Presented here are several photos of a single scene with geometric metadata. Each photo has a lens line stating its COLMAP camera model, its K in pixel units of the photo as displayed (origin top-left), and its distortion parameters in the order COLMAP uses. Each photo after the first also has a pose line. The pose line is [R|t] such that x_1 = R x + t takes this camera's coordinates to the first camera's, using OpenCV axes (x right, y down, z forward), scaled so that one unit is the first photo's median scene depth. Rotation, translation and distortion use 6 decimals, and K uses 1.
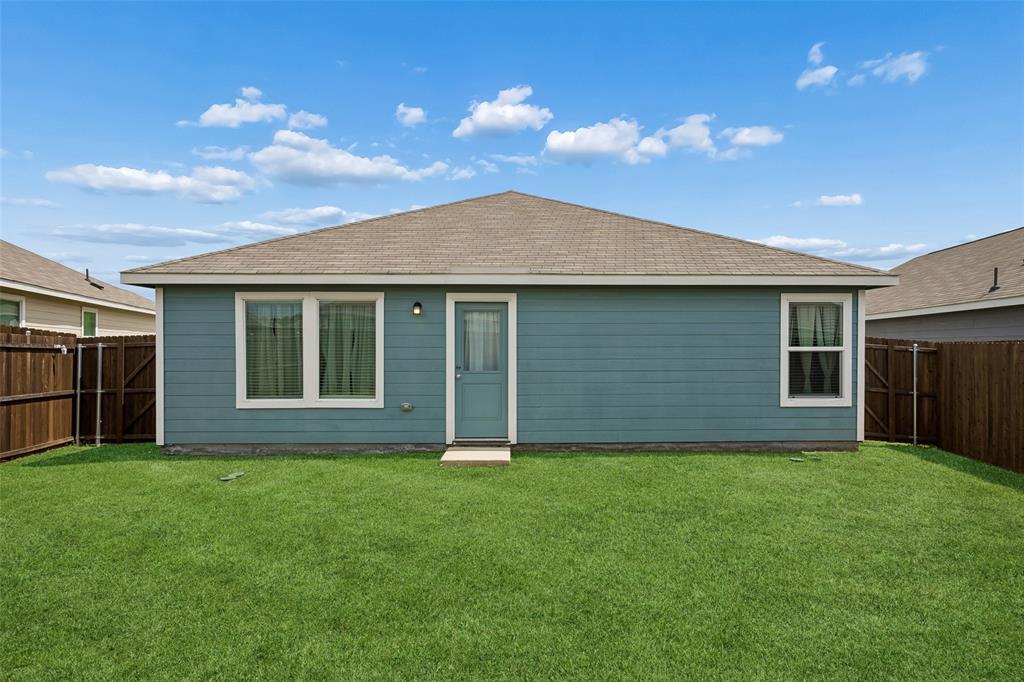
lens RADIAL K [[573.8, 0, 512.0], [0, 573.8, 341.0], [0, 0, 1]] dist [0.001422, 0.000977]
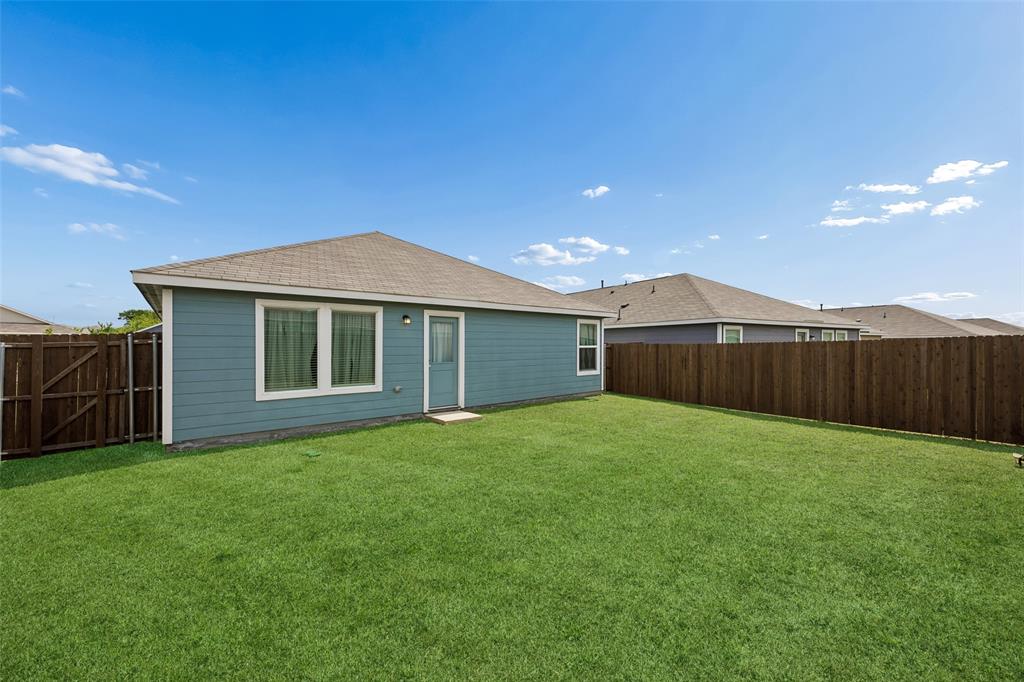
lens RADIAL K [[417.0, 0, 512.0], [0, 417.0, 341.0], [0, 0, 1]] dist [0.017812, -0.000310]
pose [[0.771489, 0.005023, 0.636223, -0.616222], [-0.006736, 0.999977, 0.000274, -0.005119], [-0.636207, -0.004497, 0.771505, 0.036223]]
